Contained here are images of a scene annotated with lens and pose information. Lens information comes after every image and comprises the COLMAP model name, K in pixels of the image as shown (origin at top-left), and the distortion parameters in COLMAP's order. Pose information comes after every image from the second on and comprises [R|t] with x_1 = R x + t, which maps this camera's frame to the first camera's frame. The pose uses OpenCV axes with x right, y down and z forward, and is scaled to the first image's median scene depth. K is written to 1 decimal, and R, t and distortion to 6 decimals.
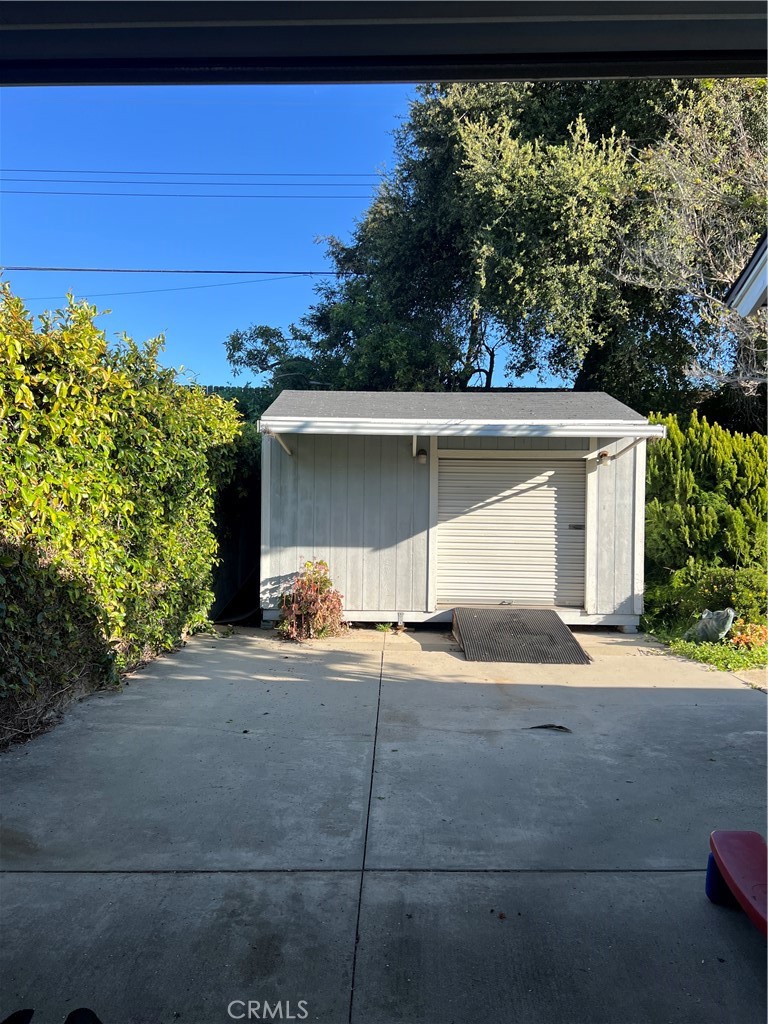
lens RADIAL K [[770.0, 0, 389.3], [0, 770.0, 513.7], [0, 0, 1]] dist [0.069421, -0.073039]
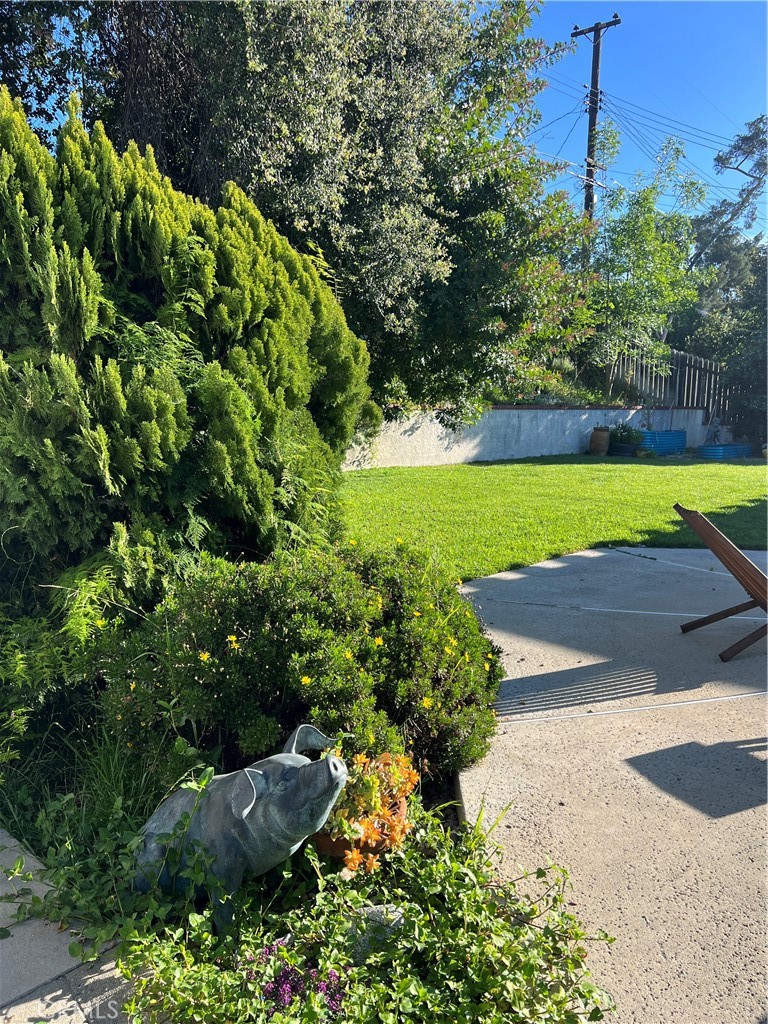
lens RADIAL K [[770.0, 0, 384.0], [0, 770.0, 508.3], [0, 0, 1]] dist [0.069421, -0.073039]
pose [[0.683766, -0.106638, 0.721867, 0.232050], [0.008563, 0.990369, 0.138191, 0.006305], [-0.729651, -0.088309, 0.678093, 0.697888]]
